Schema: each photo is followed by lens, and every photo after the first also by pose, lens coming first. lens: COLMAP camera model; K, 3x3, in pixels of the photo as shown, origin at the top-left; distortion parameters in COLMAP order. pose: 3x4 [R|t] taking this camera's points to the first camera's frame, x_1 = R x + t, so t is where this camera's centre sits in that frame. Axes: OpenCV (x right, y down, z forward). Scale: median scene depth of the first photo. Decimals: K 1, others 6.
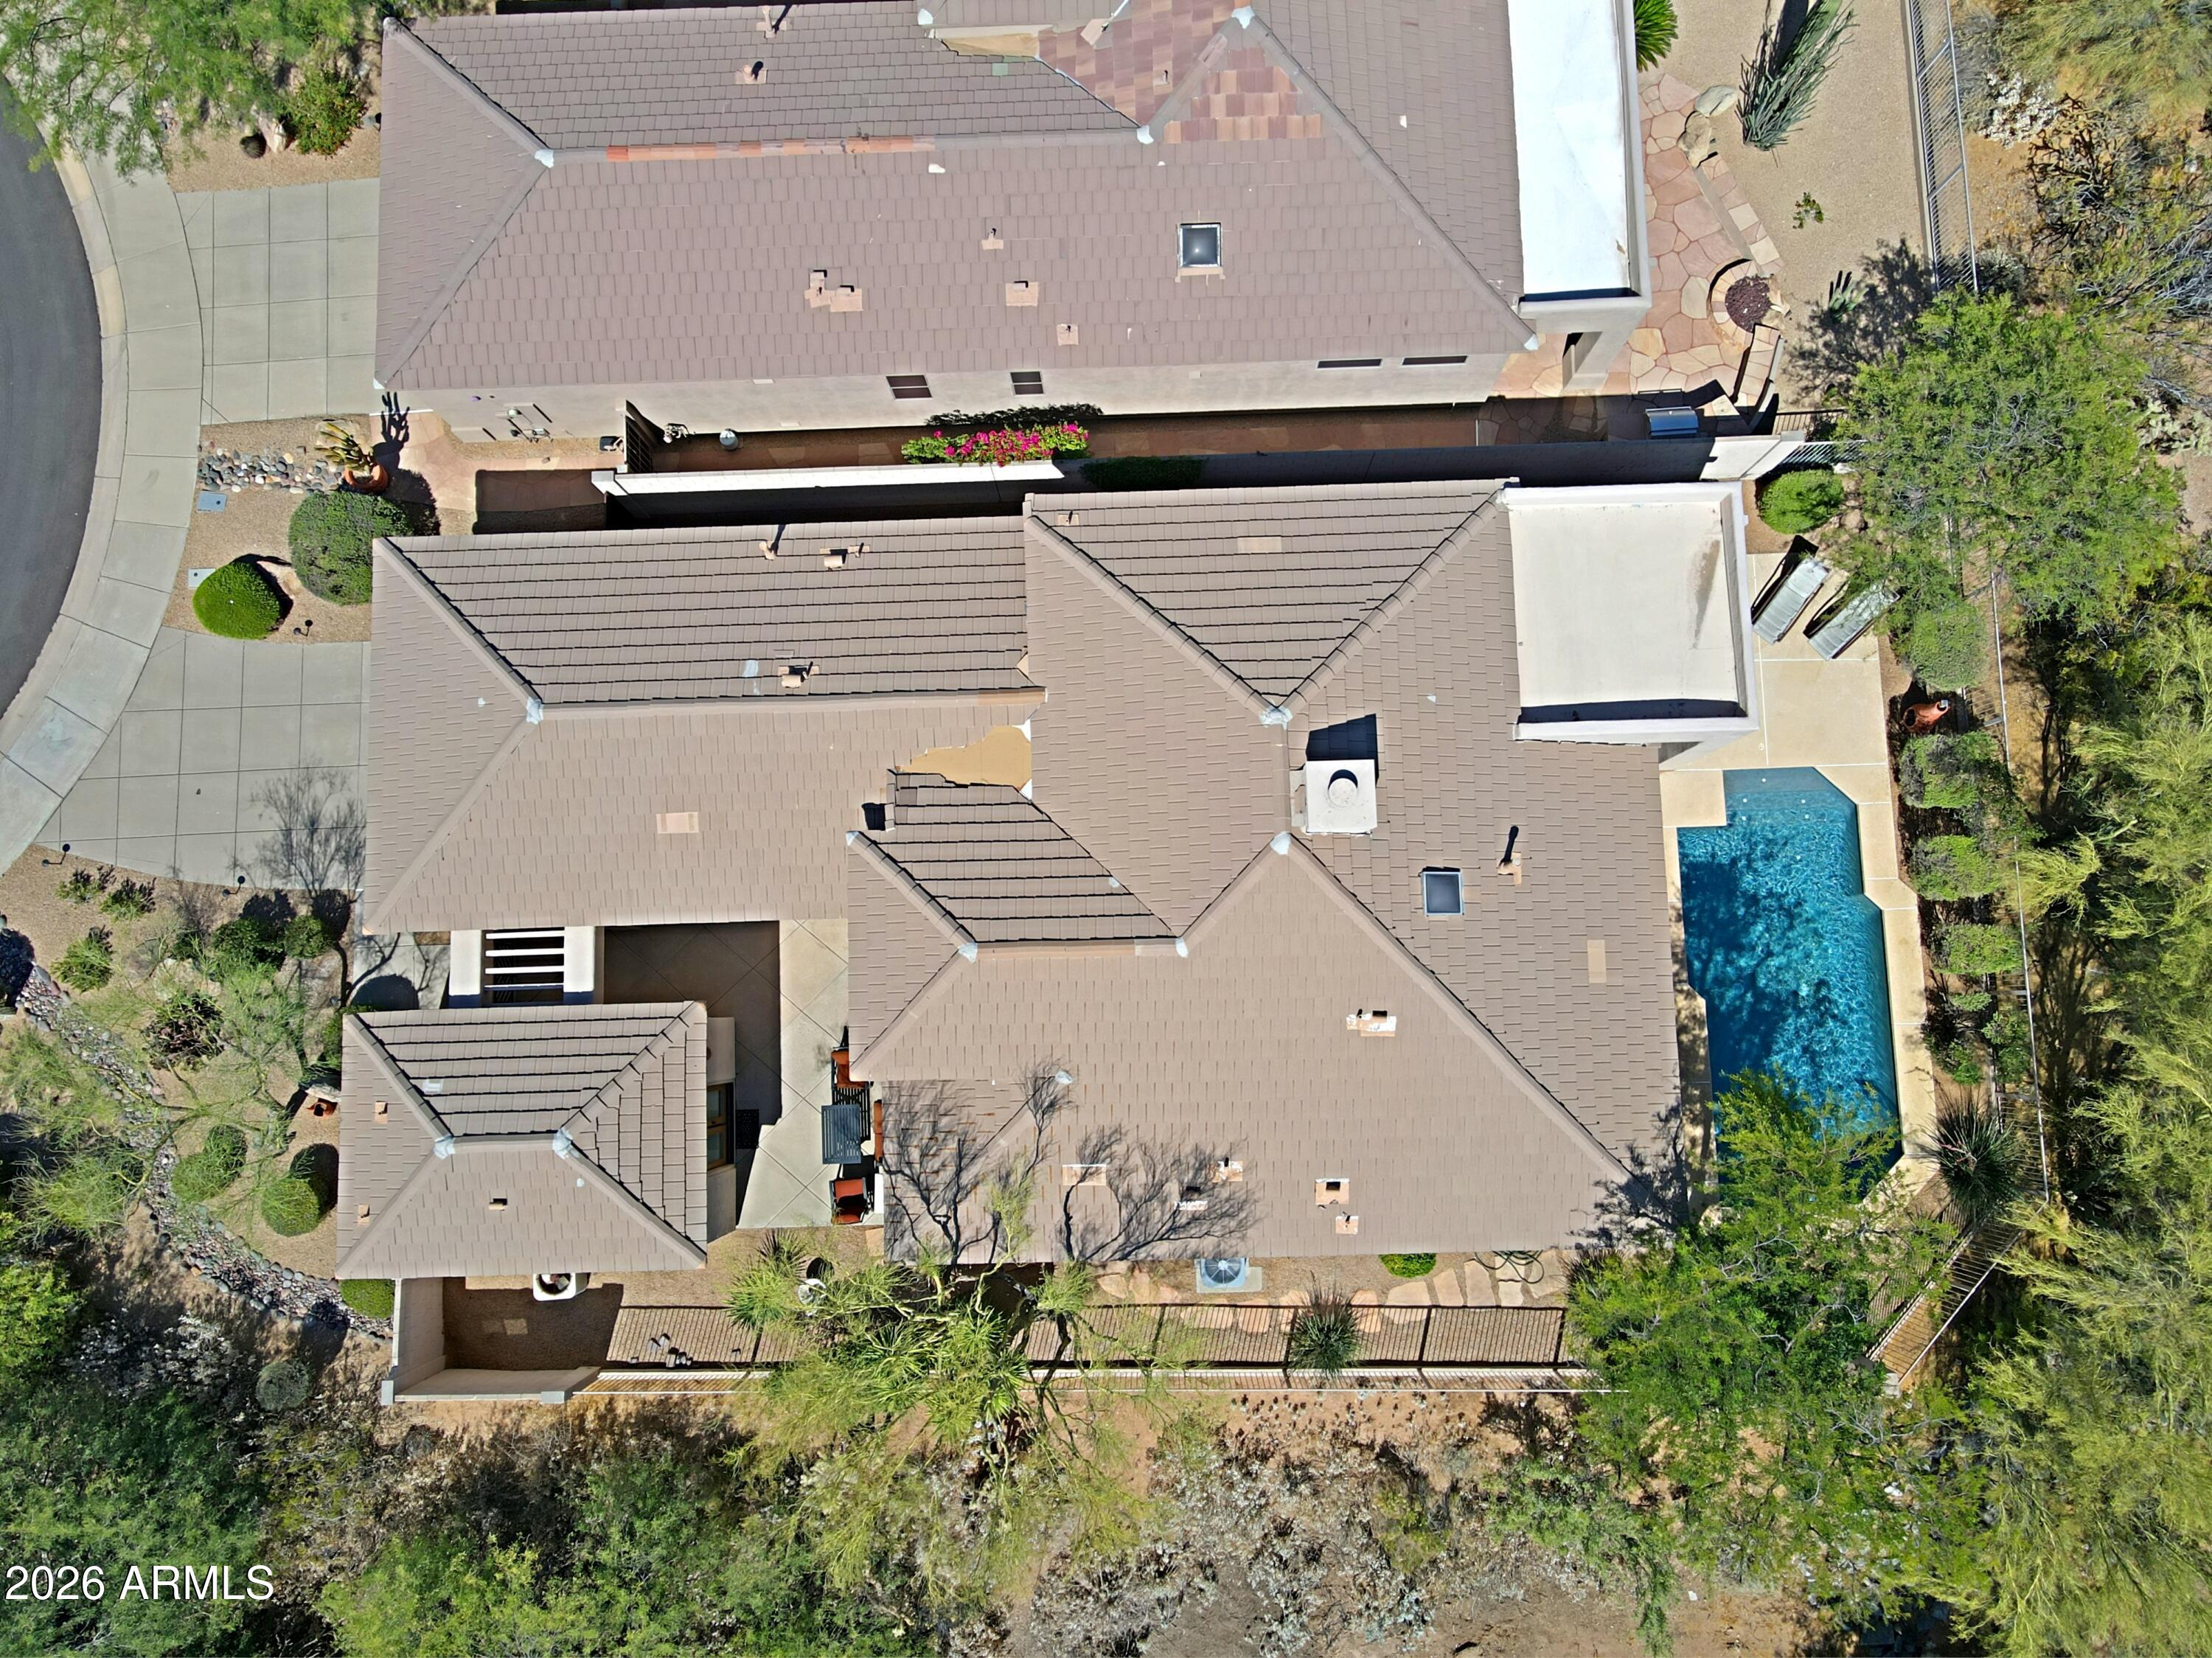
lens RADIAL K [[1650.5, 0, 1077.4], [0, 1650.5, 882.5], [0, 0, 1]] dist [-0.001870, 0.029820]
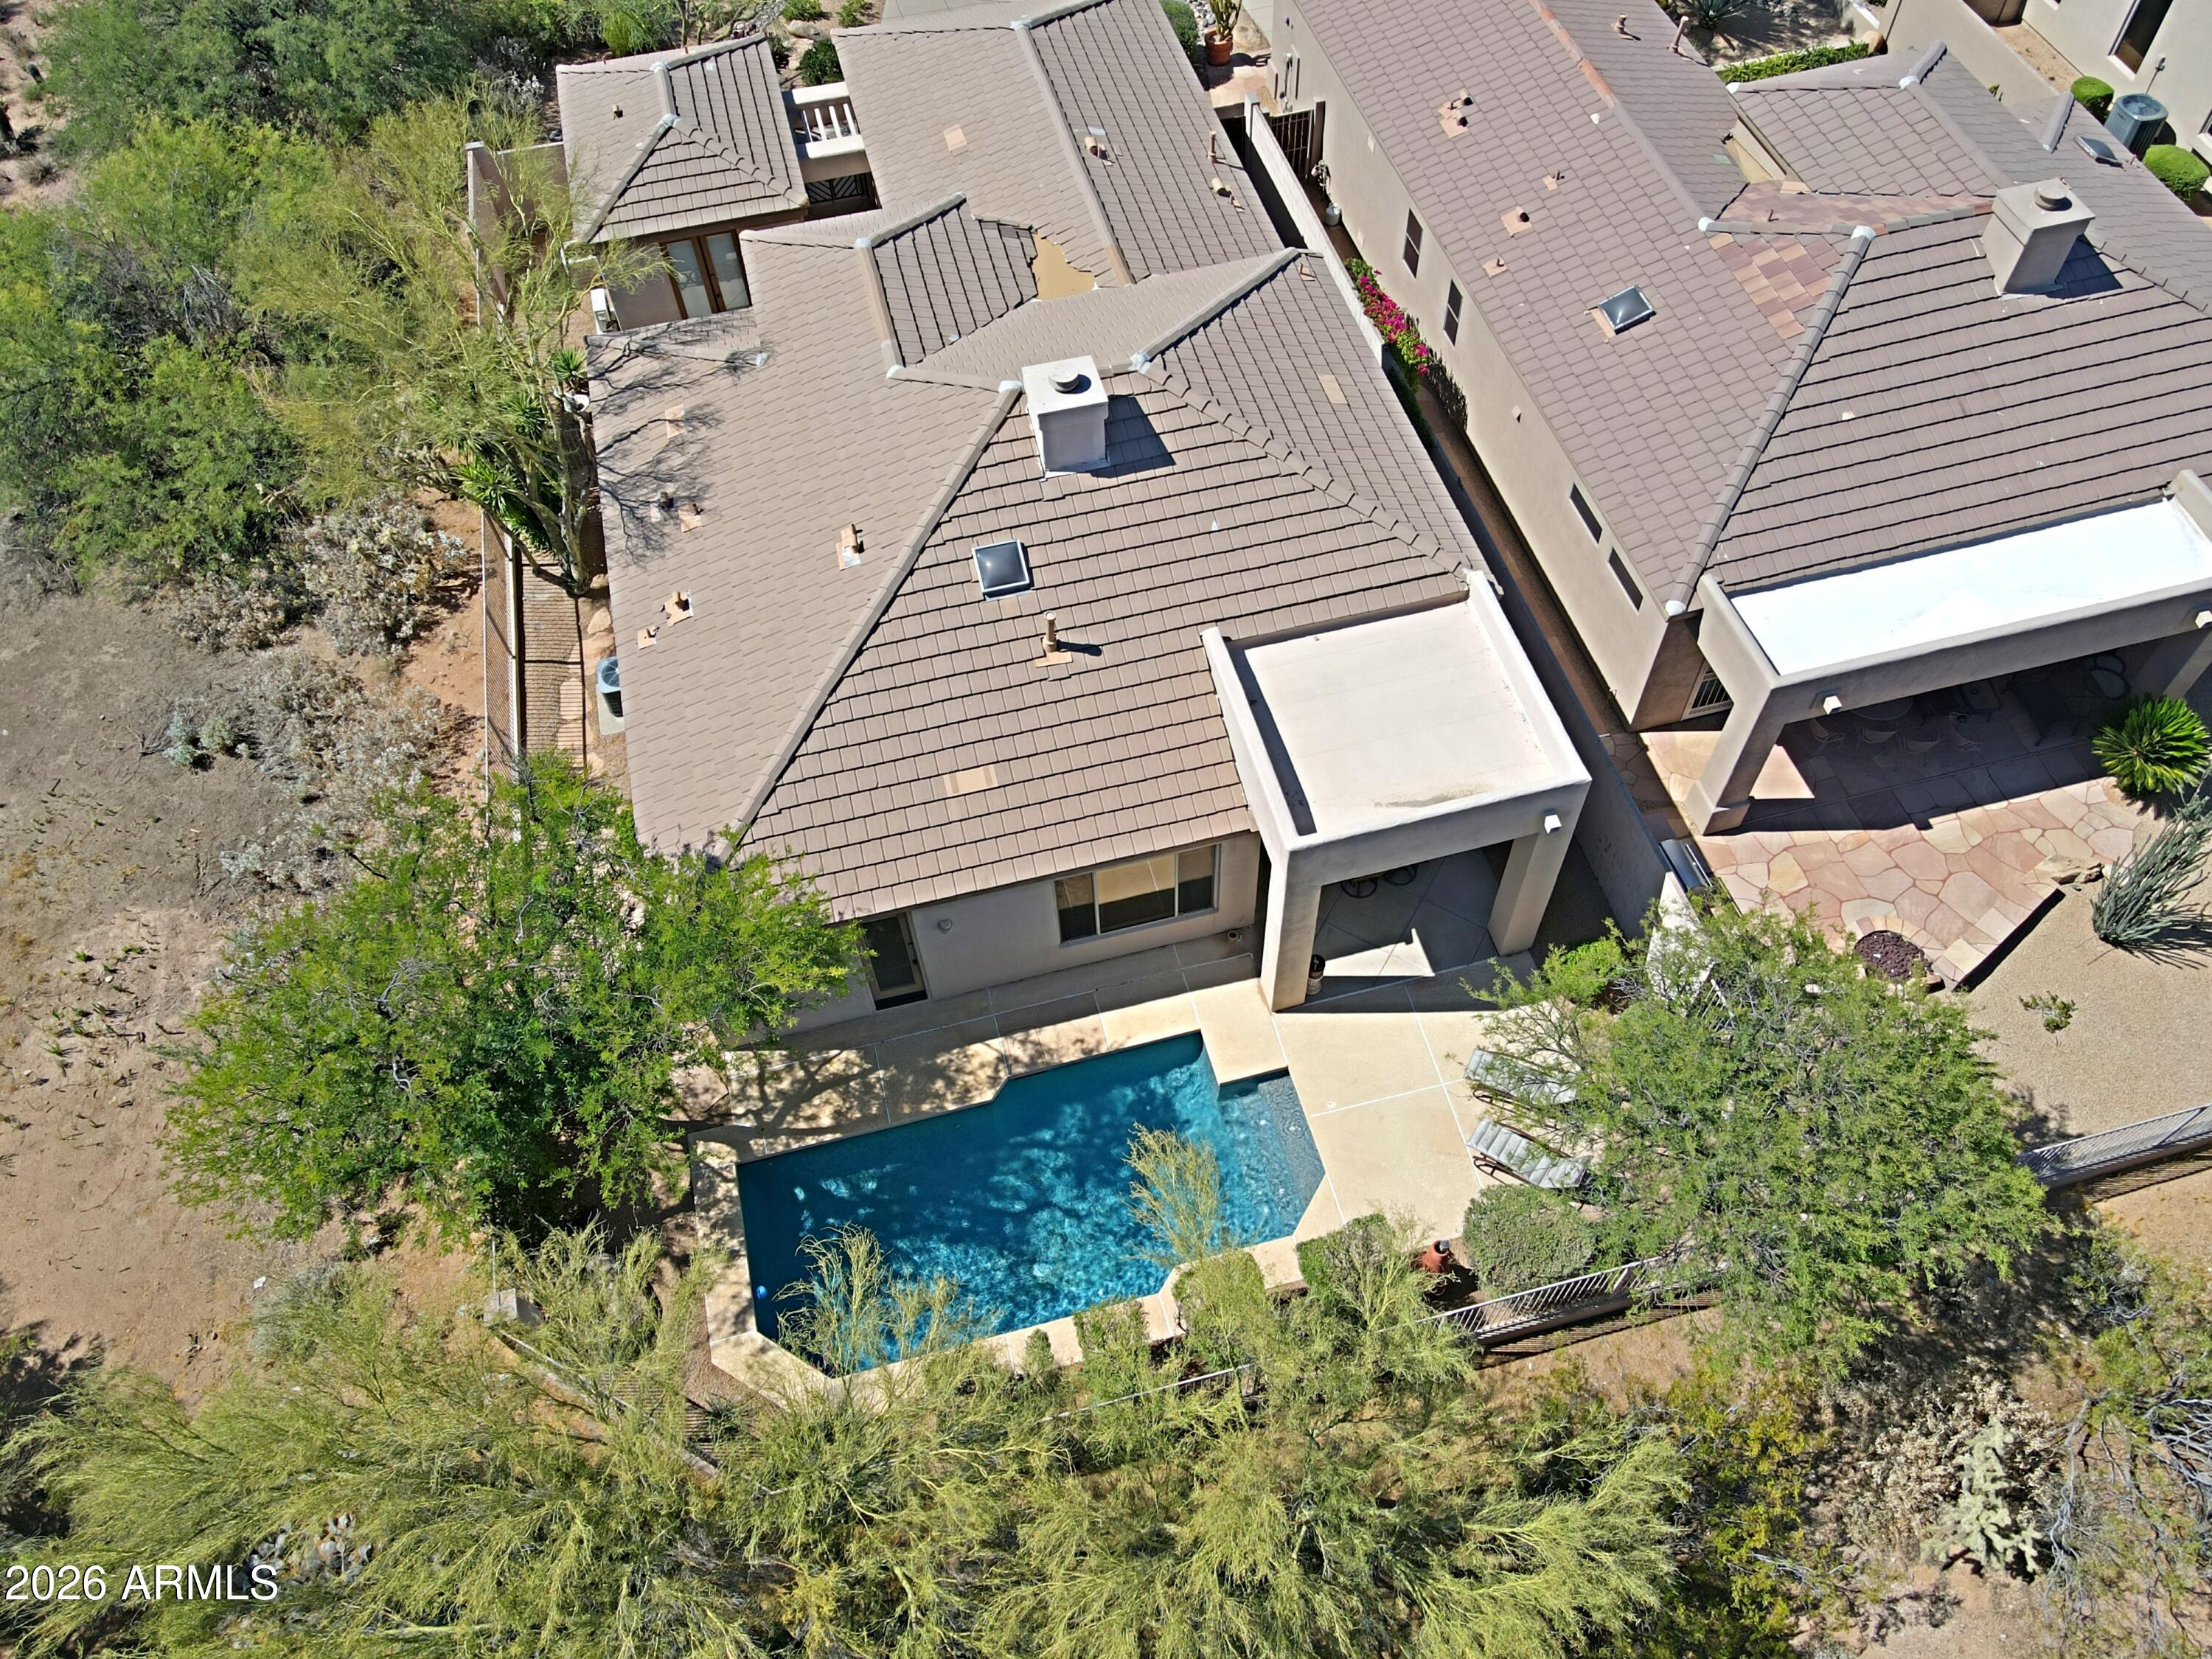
lens RADIAL K [[1650.7, 0, 1081.9], [0, 1650.7, 873.3], [0, 0, 1]] dist [-0.001870, 0.029820]
pose [[0.206537, 0.810335, -0.548360, 0.738706], [-0.969863, 0.243593, -0.005326, 0.007910], [0.129261, 0.532934, 0.836225, 0.297351]]
